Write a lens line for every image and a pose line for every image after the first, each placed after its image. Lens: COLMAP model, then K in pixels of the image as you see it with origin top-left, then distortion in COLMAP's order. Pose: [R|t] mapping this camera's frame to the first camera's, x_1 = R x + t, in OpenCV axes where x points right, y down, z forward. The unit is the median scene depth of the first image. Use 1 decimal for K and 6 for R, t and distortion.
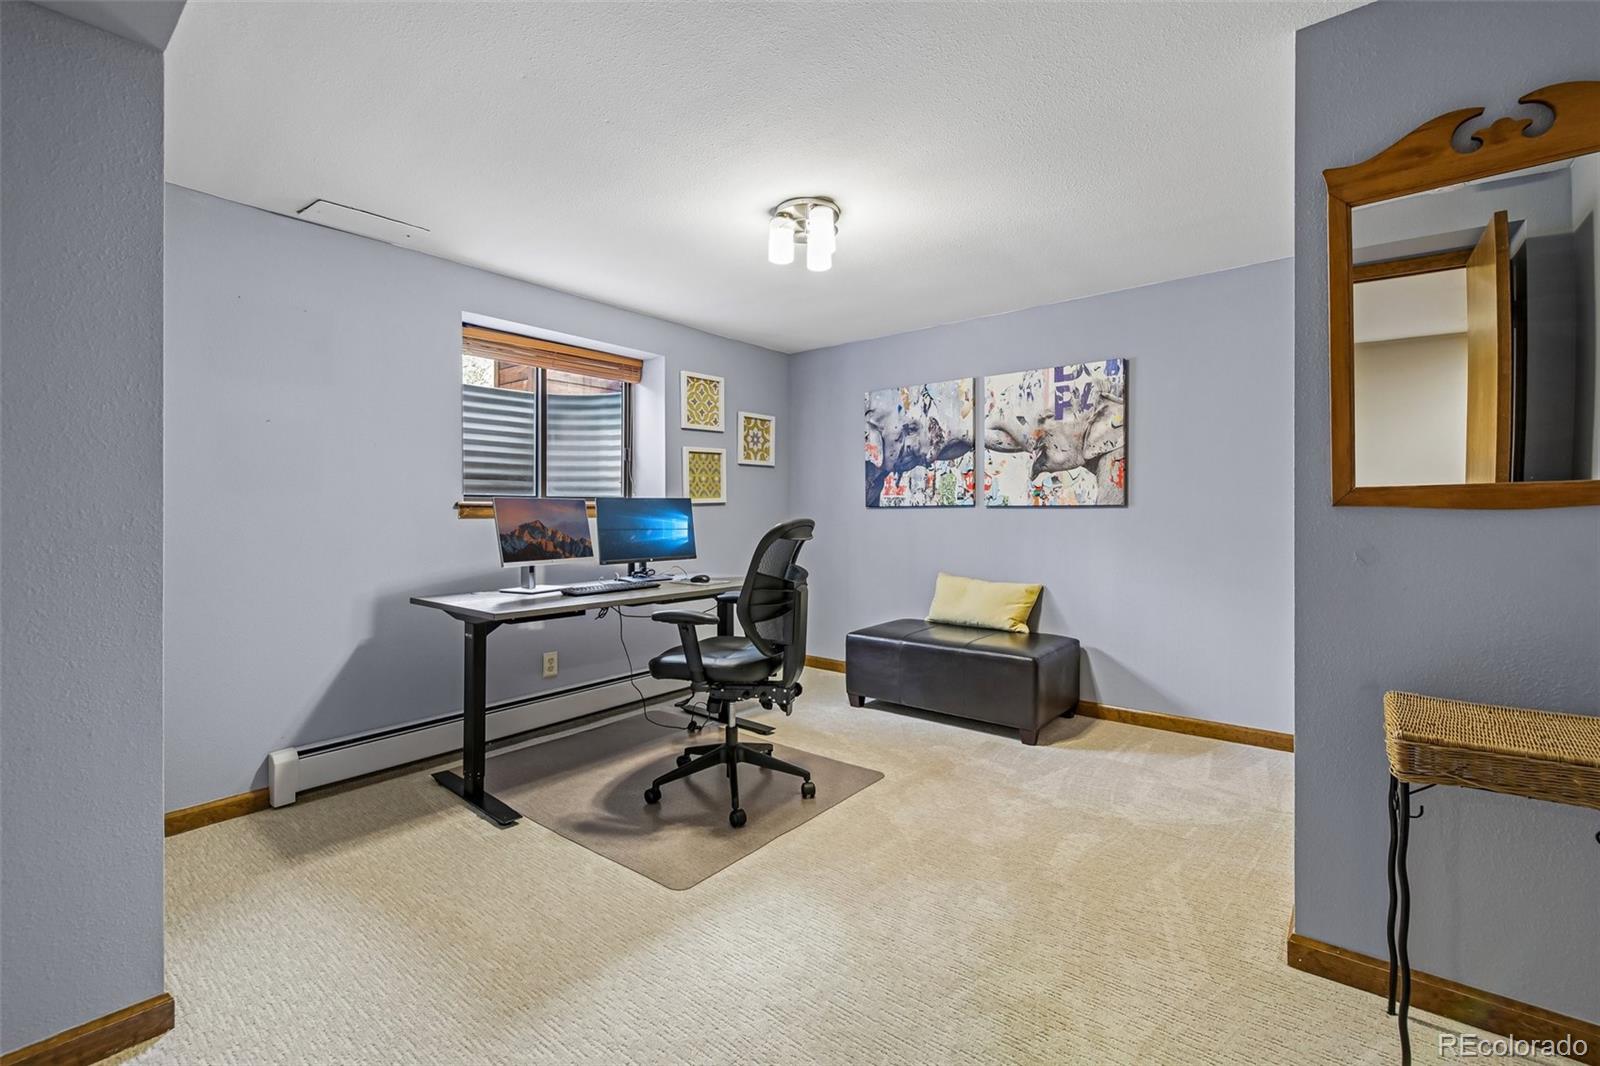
lens RADIAL K [[691.2, 0, 796.3], [0, 691.2, 529.7], [0, 0, 1]] dist [0.014010, -0.008398]
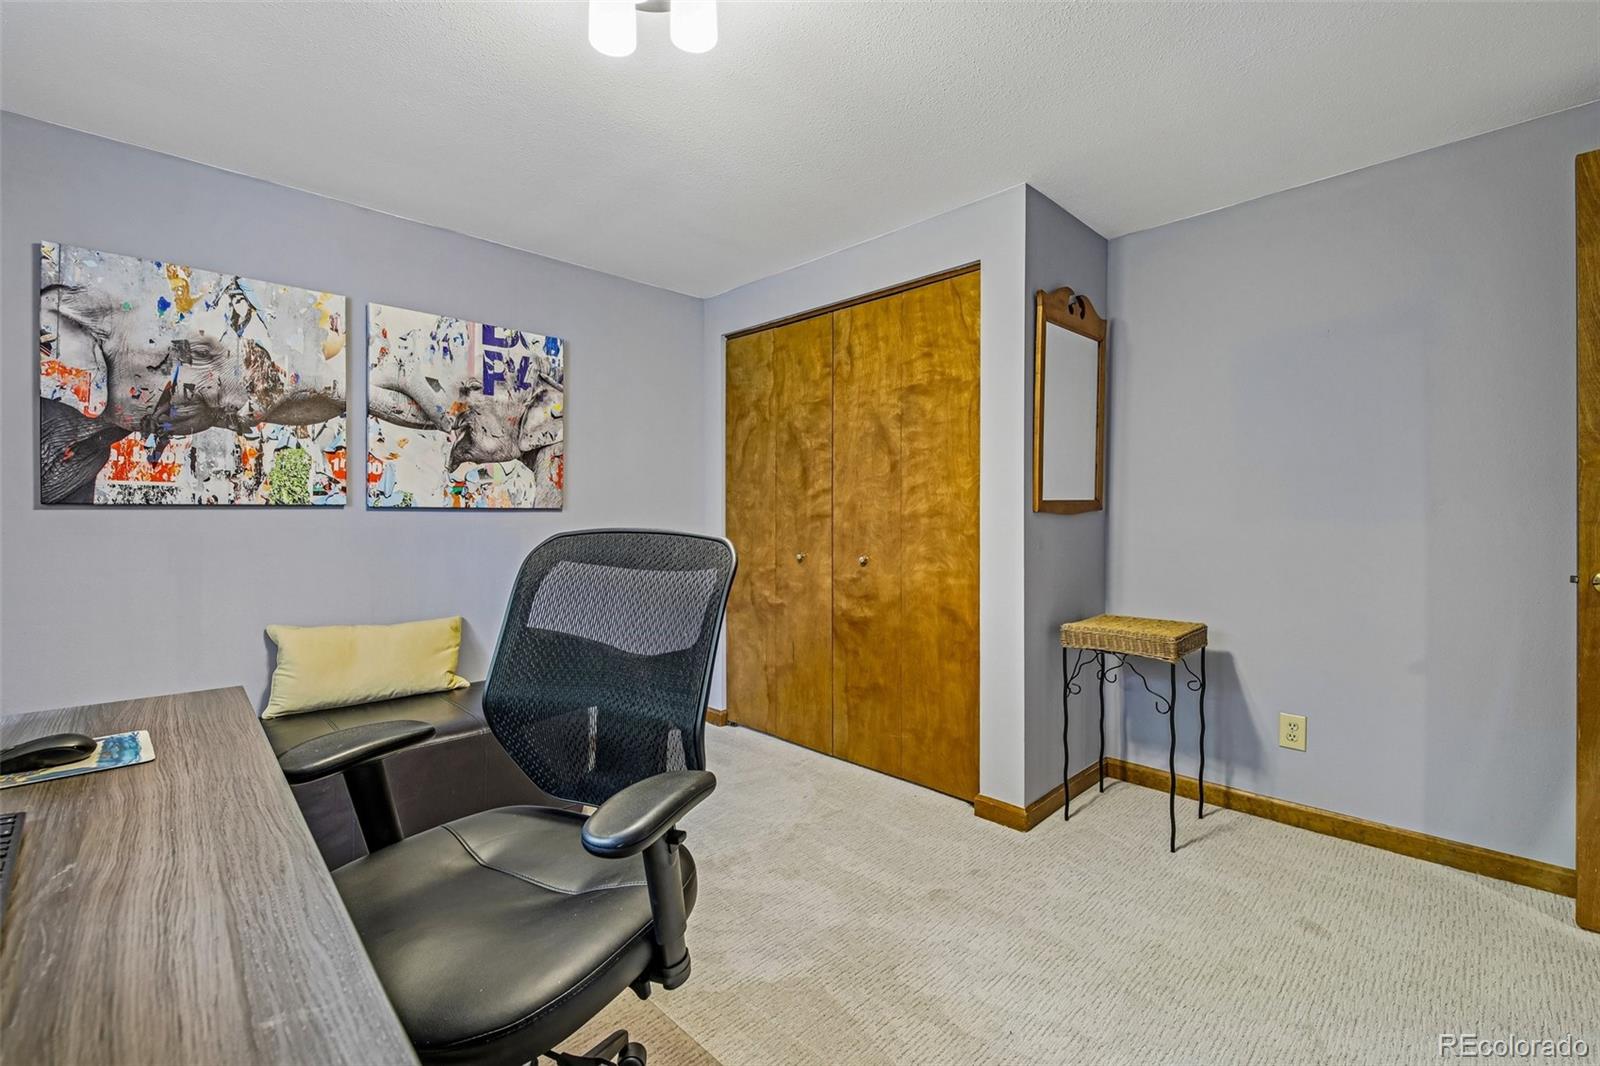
lens RADIAL K [[691.2, 0, 796.3], [0, 691.2, 529.7], [0, 0, 1]] dist [0.014010, -0.008398]
pose [[0.112665, -0.016682, 0.993493, -0.318514], [0.025099, 0.999588, 0.013938, -0.012417], [-0.993316, 0.023365, 0.113038, 0.547532]]
